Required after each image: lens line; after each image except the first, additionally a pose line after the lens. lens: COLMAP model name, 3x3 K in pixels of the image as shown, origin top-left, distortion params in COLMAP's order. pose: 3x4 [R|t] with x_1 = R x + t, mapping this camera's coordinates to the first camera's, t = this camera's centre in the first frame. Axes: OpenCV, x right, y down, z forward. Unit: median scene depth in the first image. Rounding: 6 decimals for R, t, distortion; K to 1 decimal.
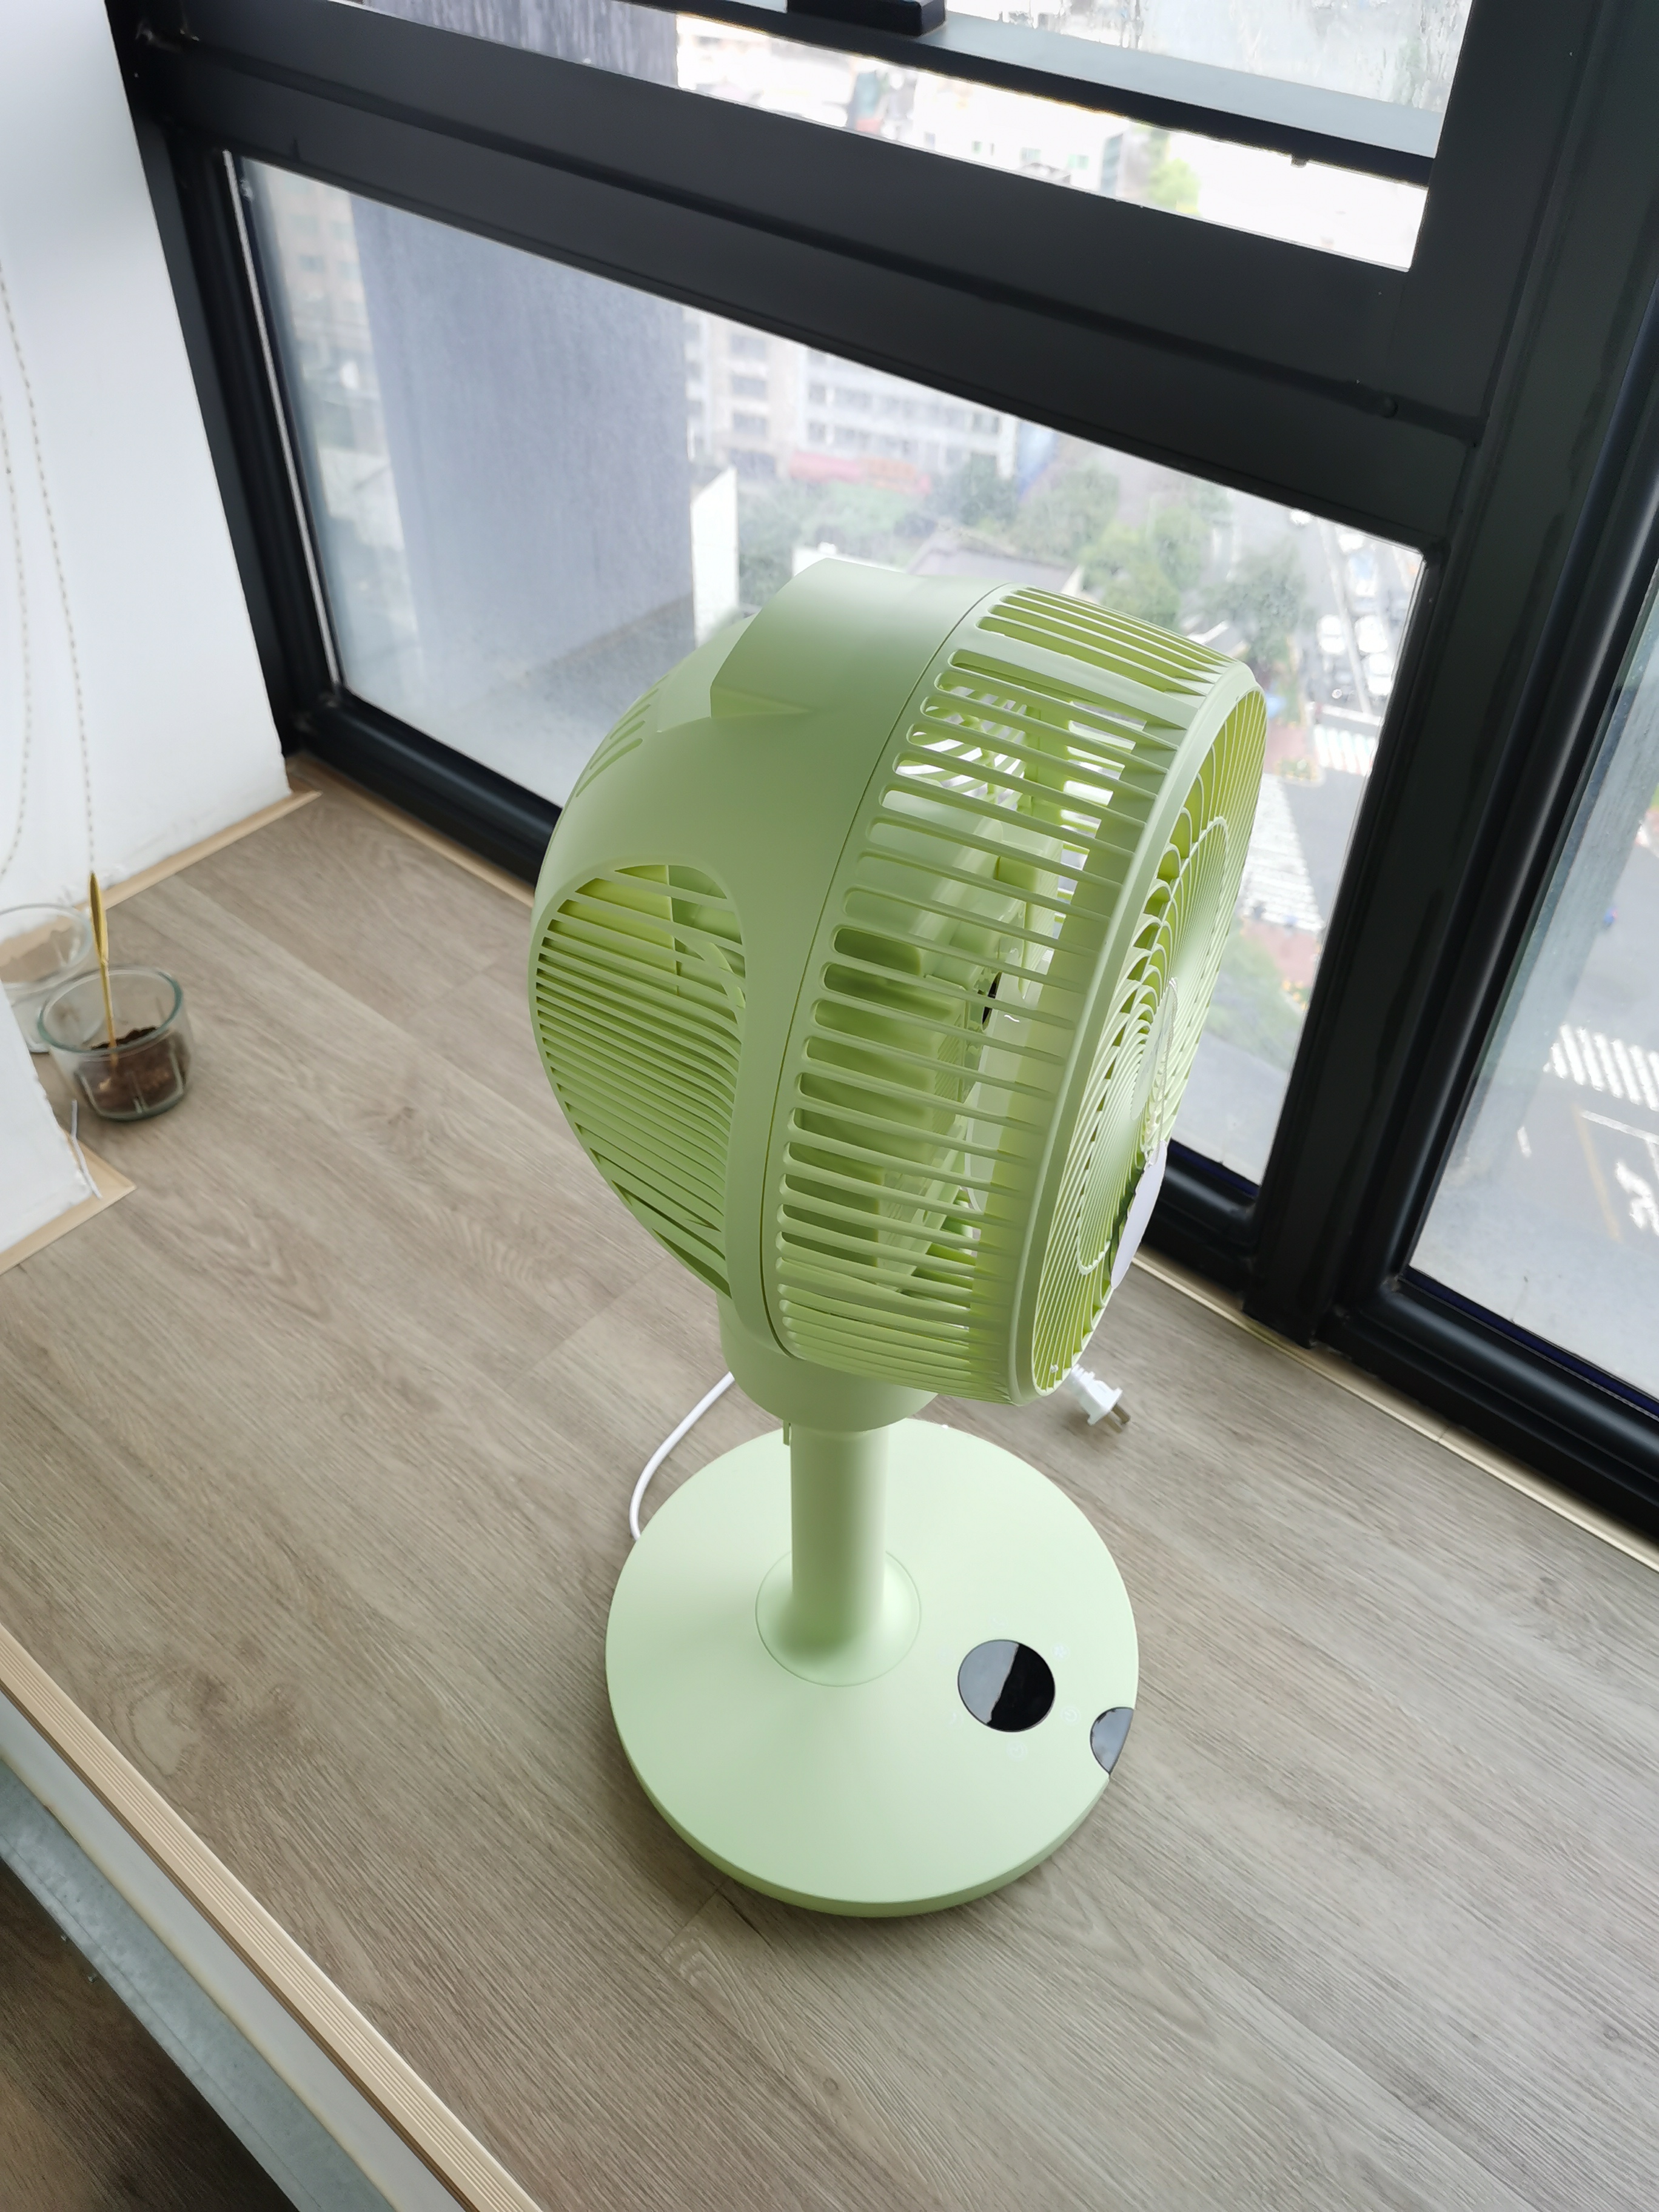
lens RADIAL K [[1791.3, 0, 809.3], [0, 1791.3, 1111.3], [0, 0, 1]] dist [0.023423, -0.034552]
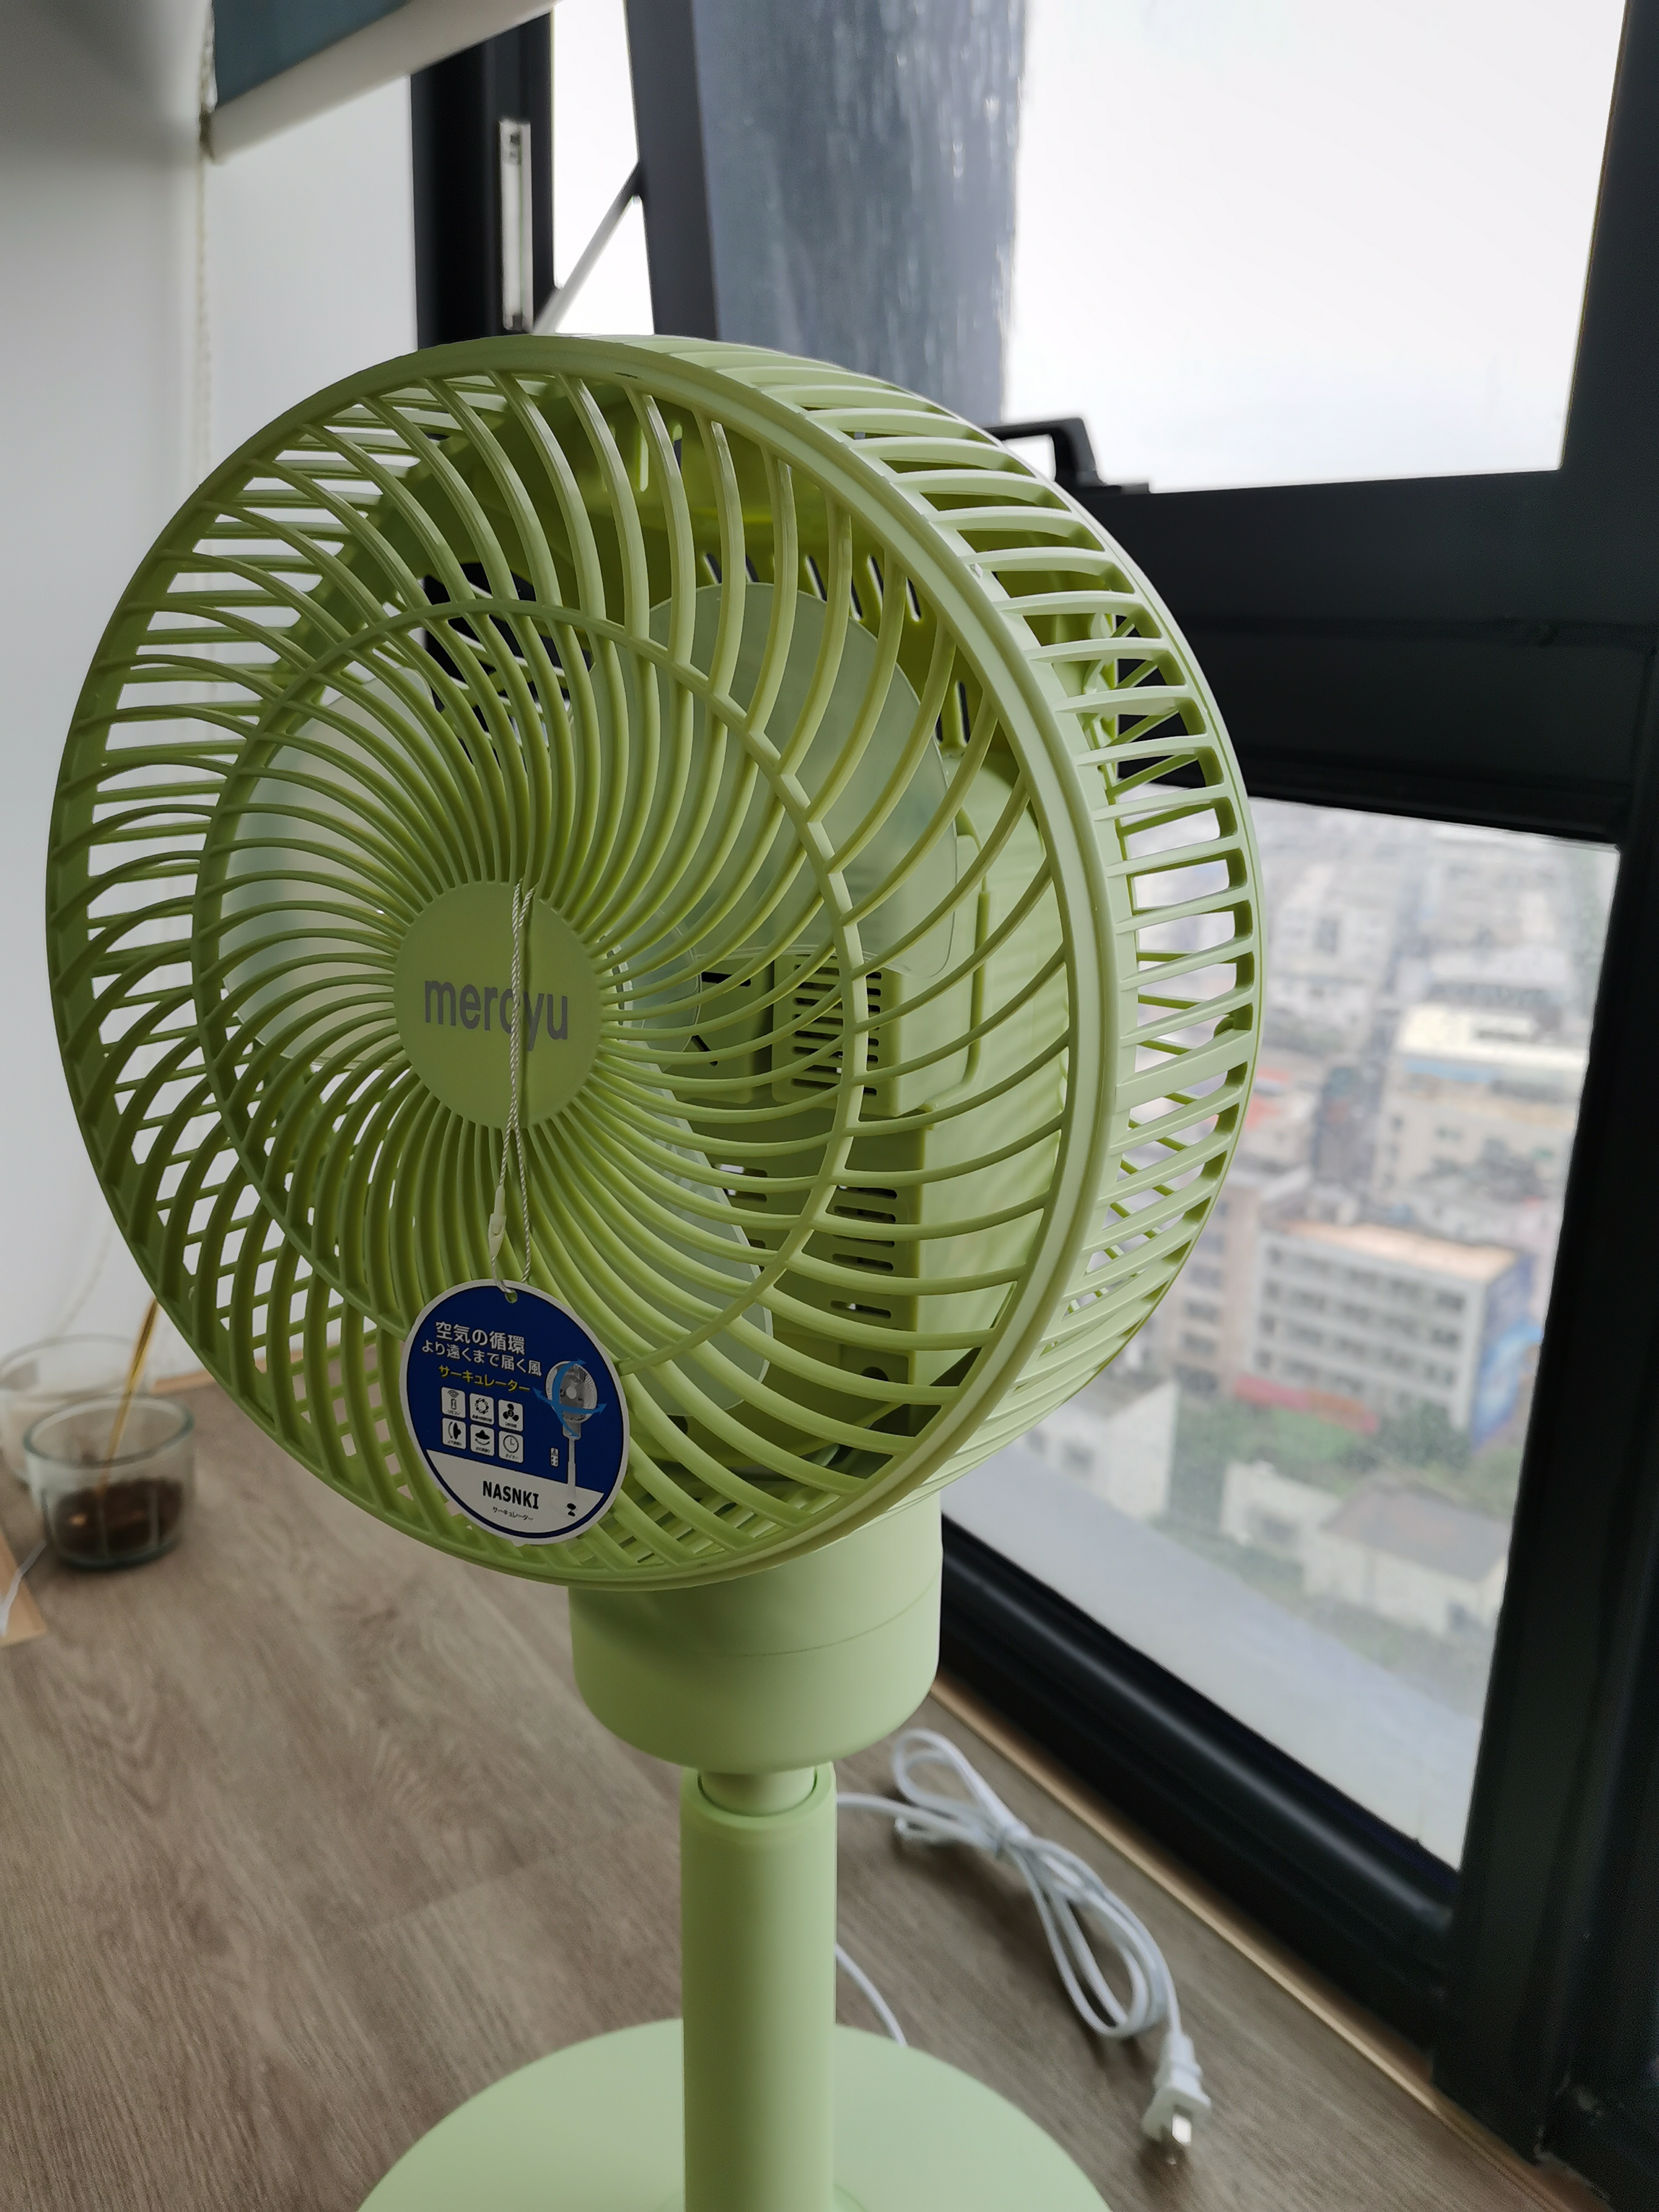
lens RADIAL K [[1791.3, 0, 809.3], [0, 1791.3, 1111.3], [0, 0, 1]] dist [0.023423, -0.034552]
pose [[0.961588, 0.091106, -0.258938, 0.157739], [-0.202666, 0.871859, -0.445857, 0.134291], [0.185137, 0.481209, 0.856833, 0.249195]]
